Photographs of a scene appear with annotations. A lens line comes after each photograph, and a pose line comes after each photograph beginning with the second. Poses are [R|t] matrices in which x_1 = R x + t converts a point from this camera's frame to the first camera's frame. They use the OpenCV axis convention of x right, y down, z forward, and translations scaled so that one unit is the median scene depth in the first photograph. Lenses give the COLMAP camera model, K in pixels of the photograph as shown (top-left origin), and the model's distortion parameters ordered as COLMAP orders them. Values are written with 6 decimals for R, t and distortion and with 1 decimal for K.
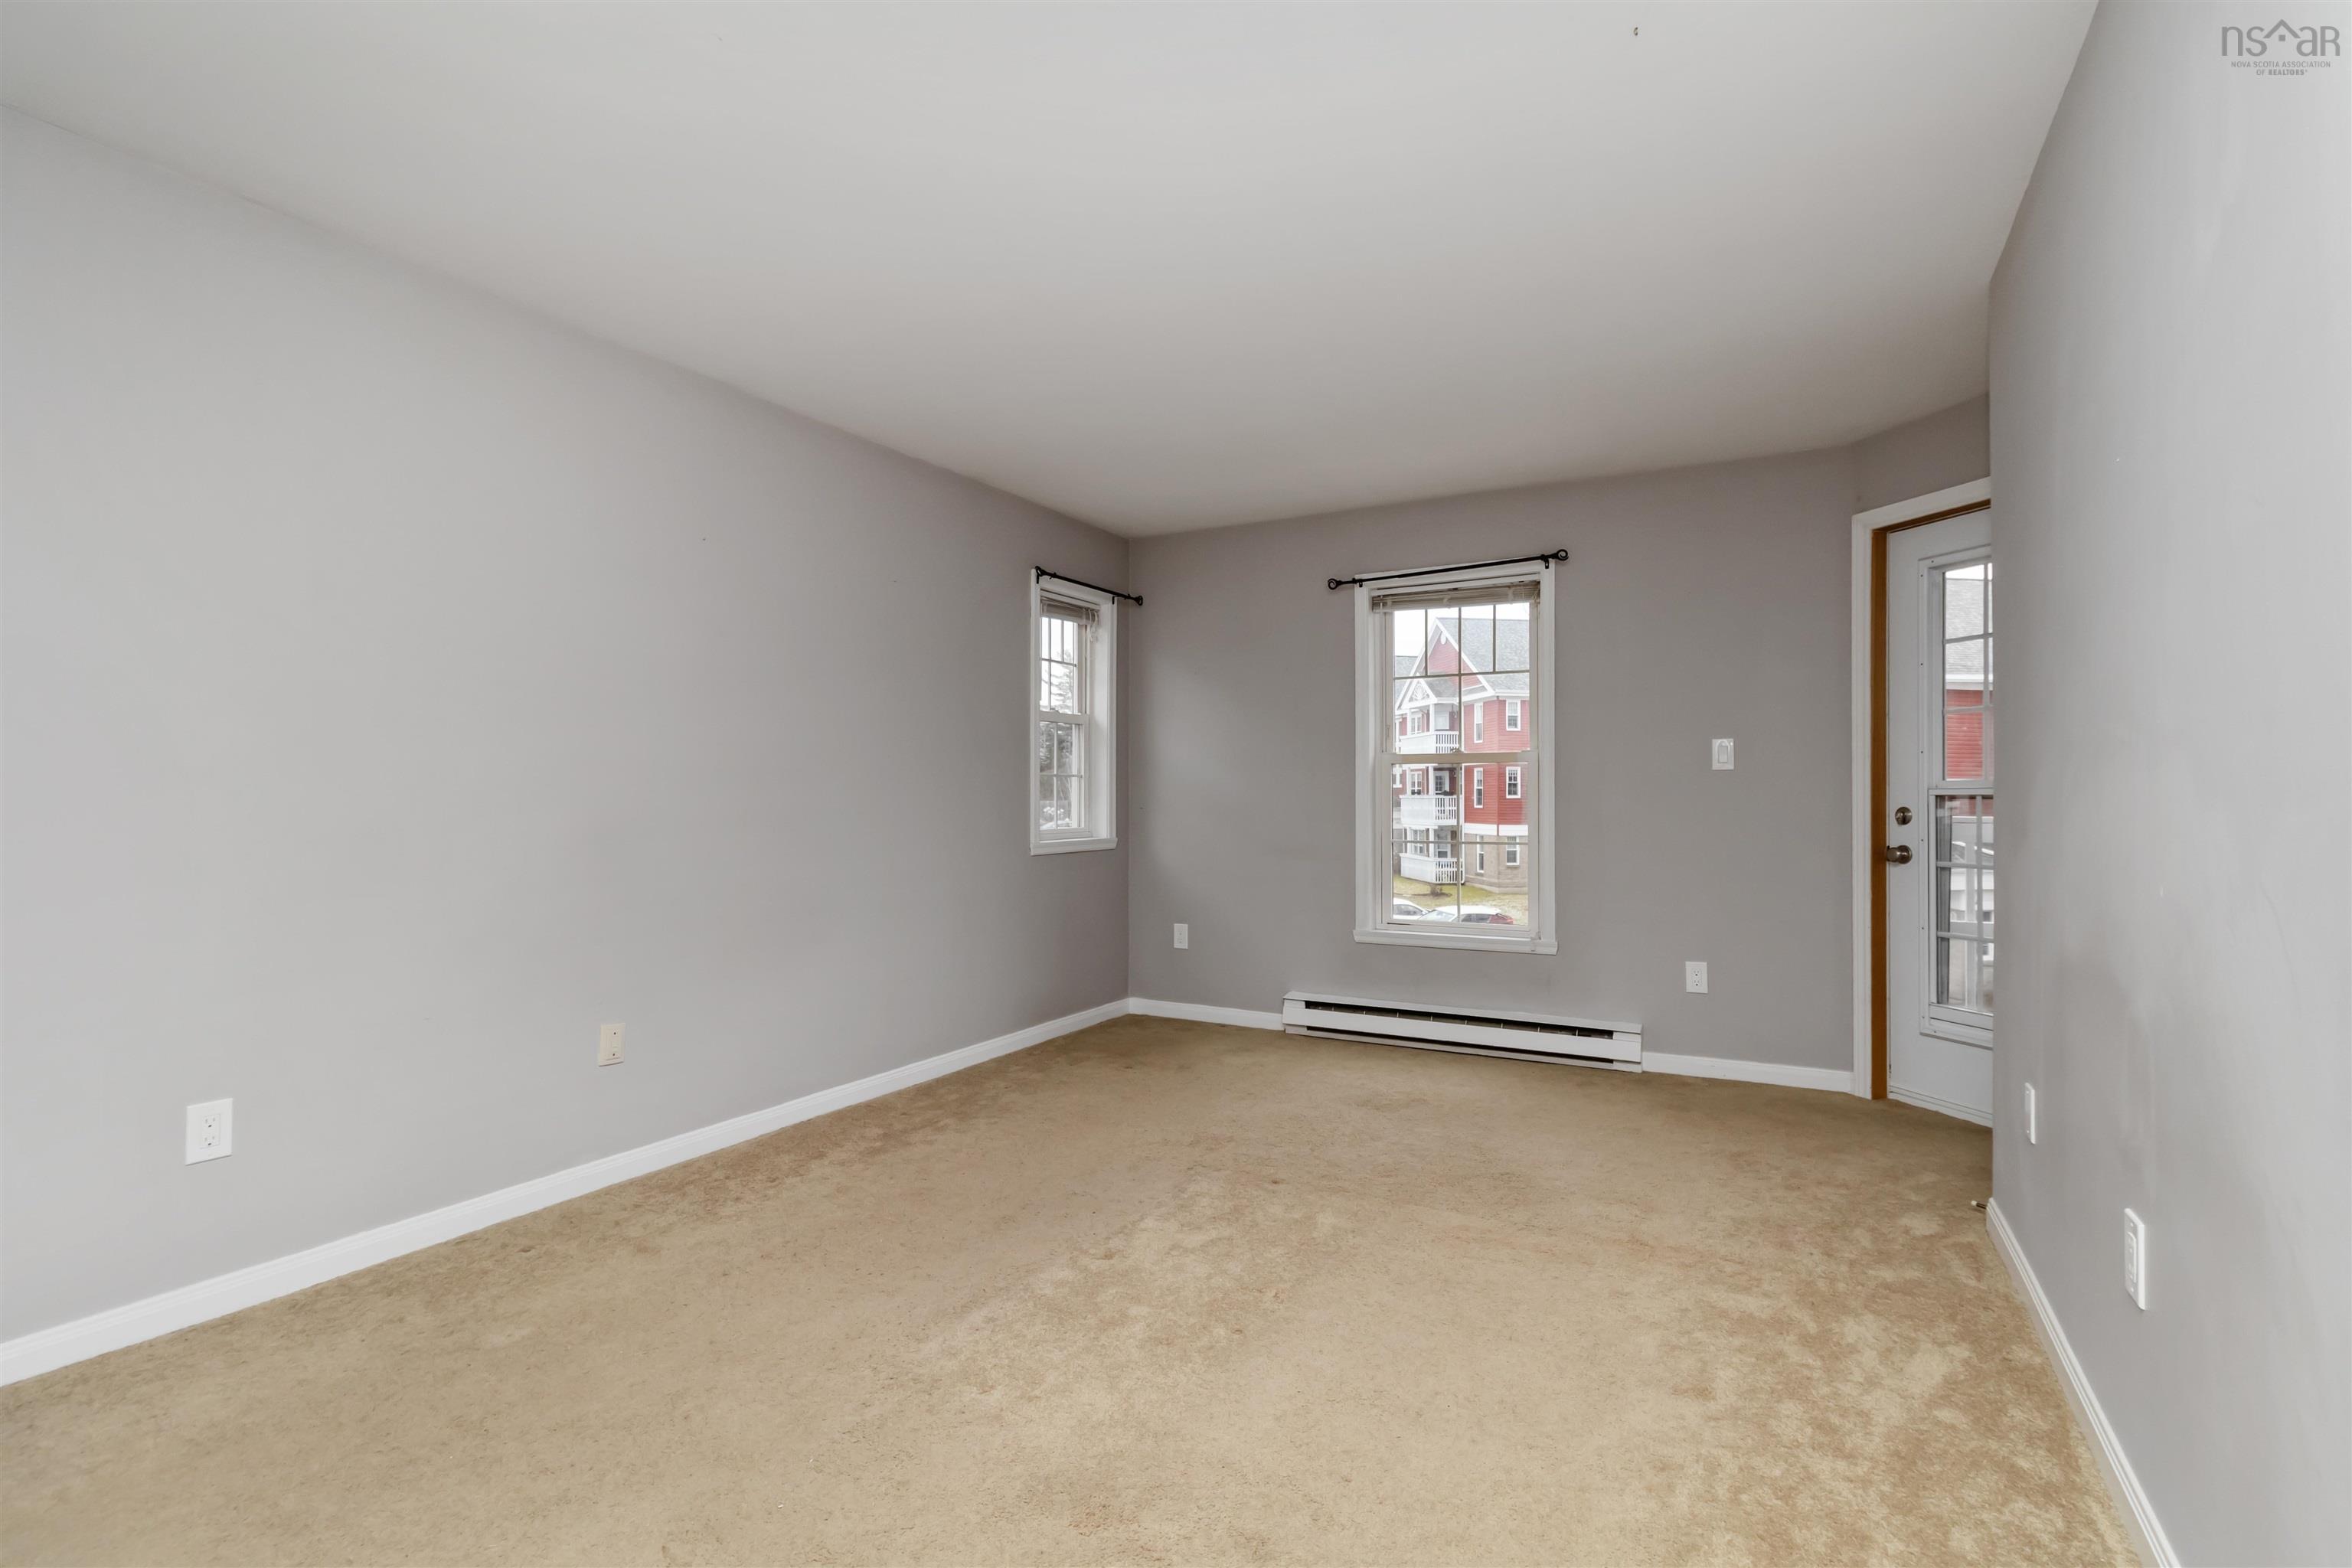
lens RADIAL K [[1083.7, 0, 1215.7], [0, 1083.7, 819.7], [0, 0, 1]] dist [-0.000697, 0.003190]
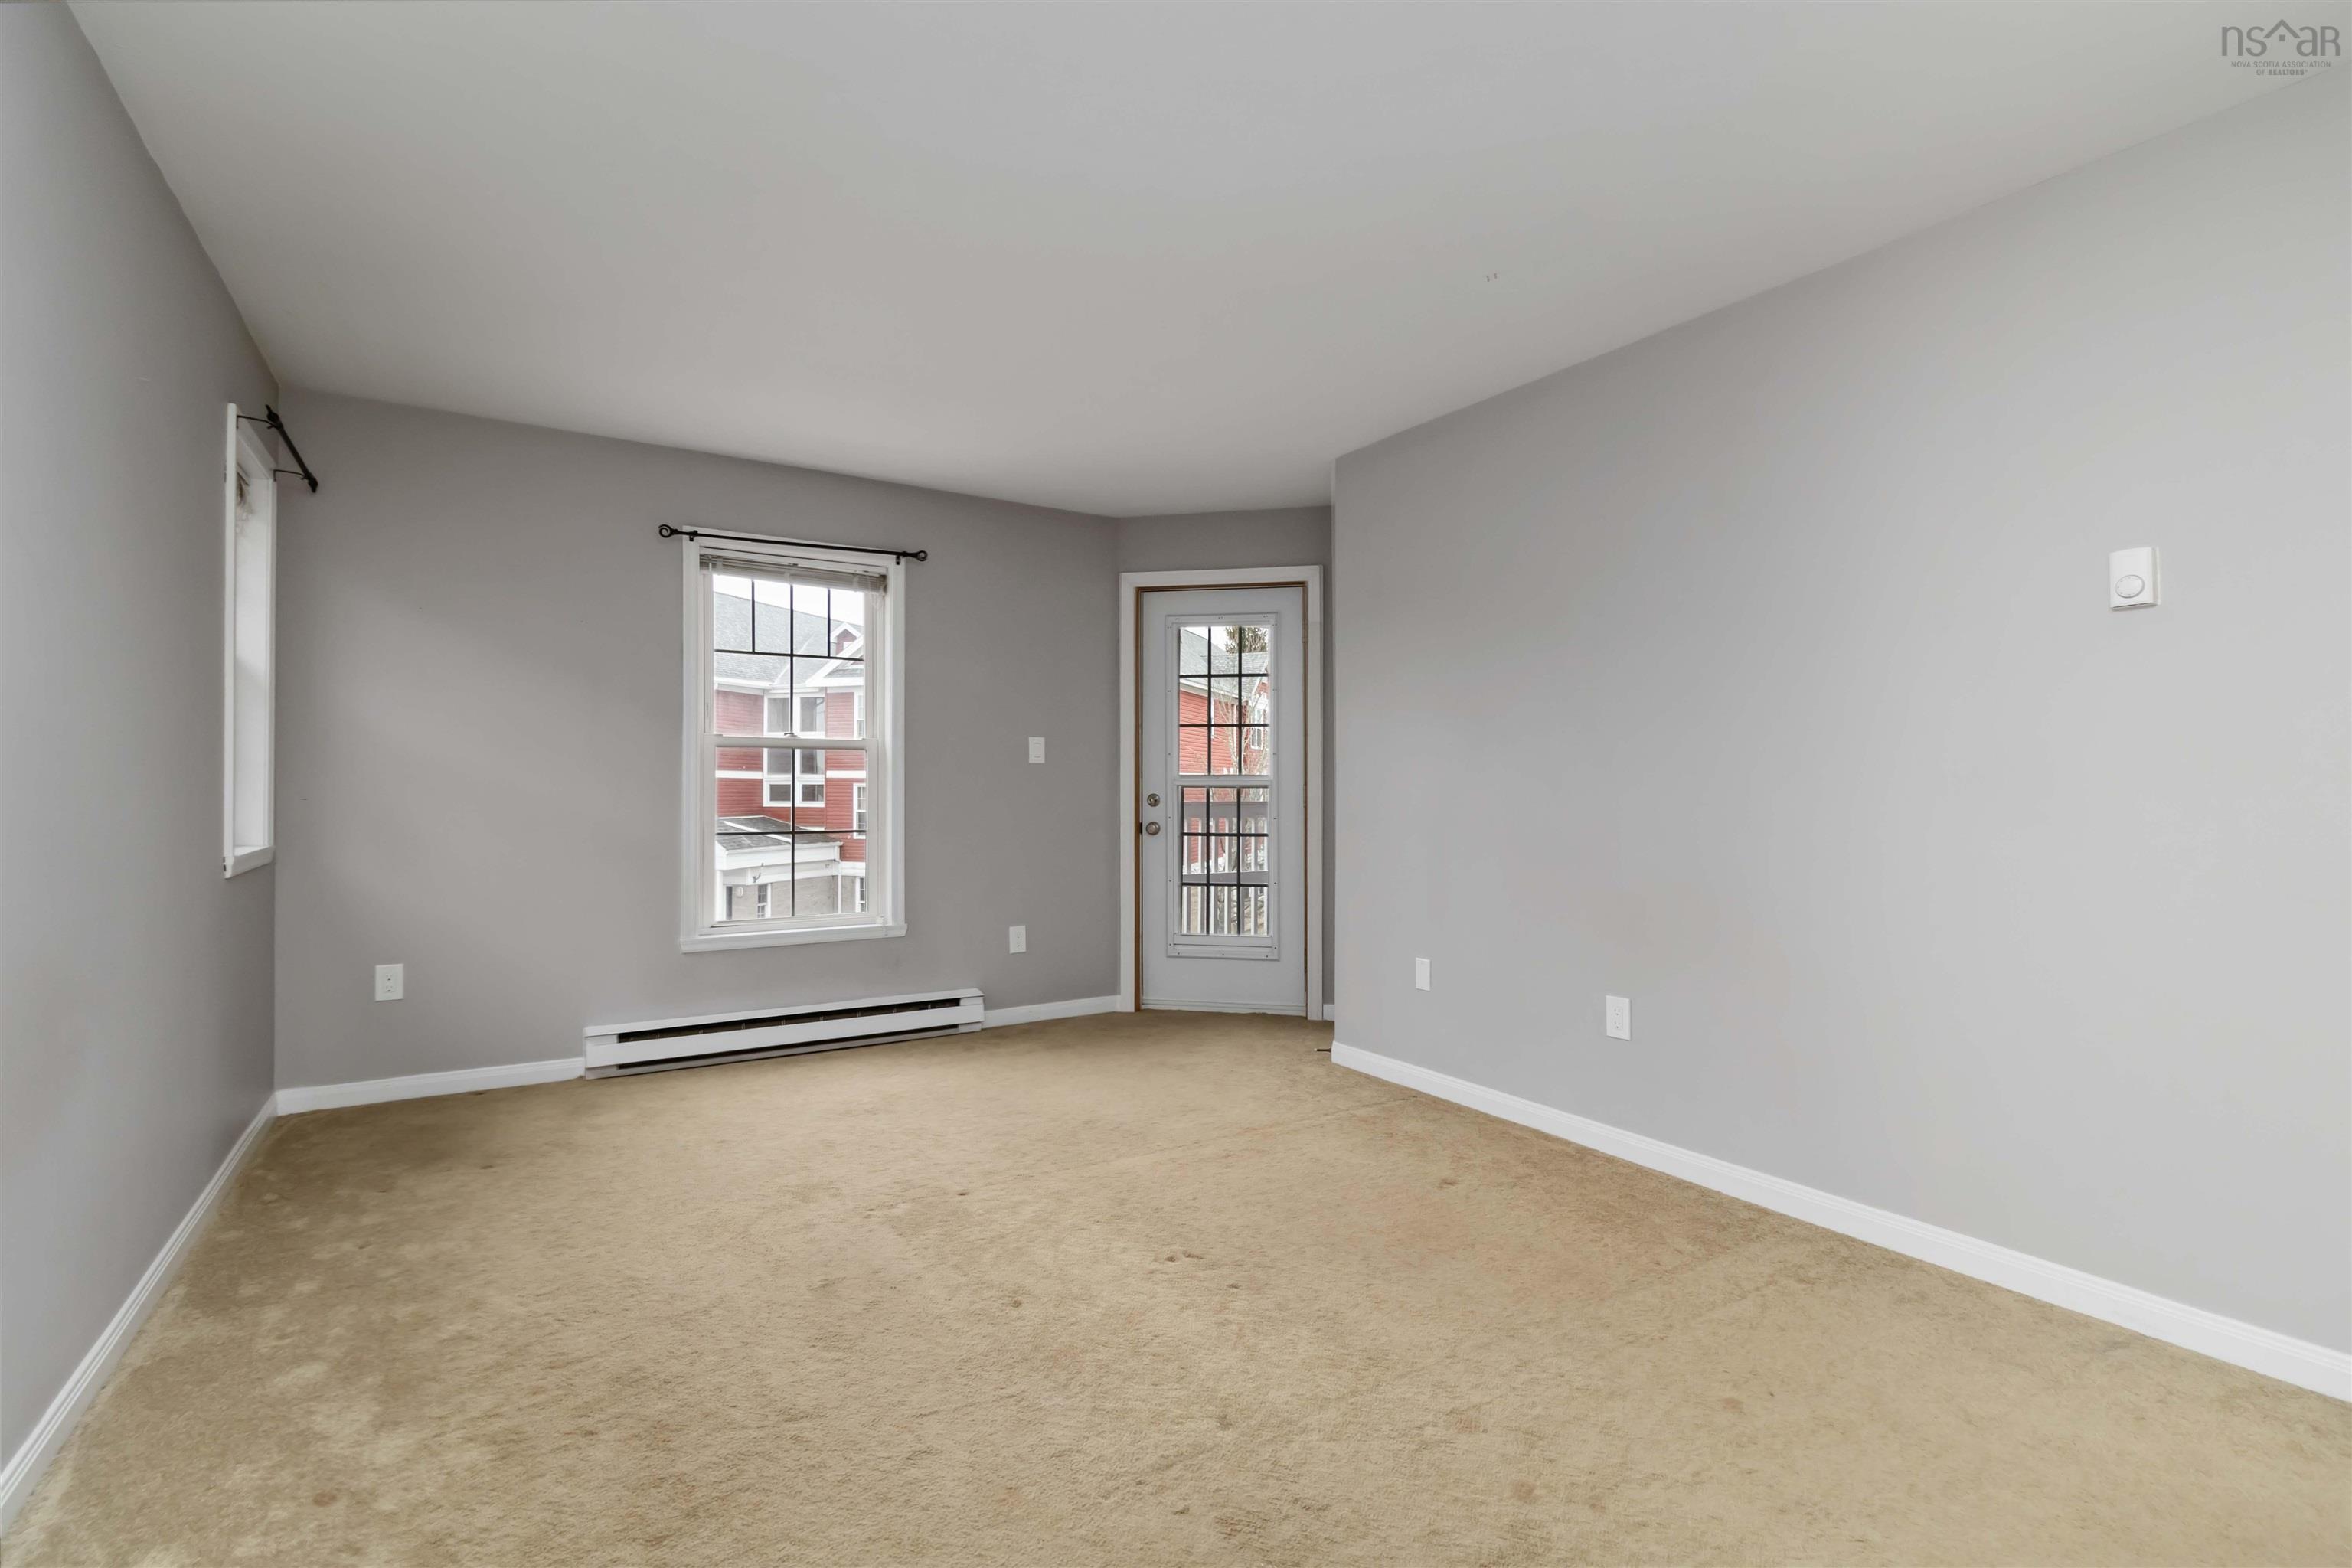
lens RADIAL K [[1083.7, 0, 1198.0], [0, 1083.7, 795.9], [0, 0, 1]] dist [-0.000697, 0.003190]
pose [[0.486199, -0.006434, 0.873824, -0.486397], [0.010036, 0.999948, 0.001779, -0.009859], [-0.873791, 0.007905, 0.486238, 0.258743]]
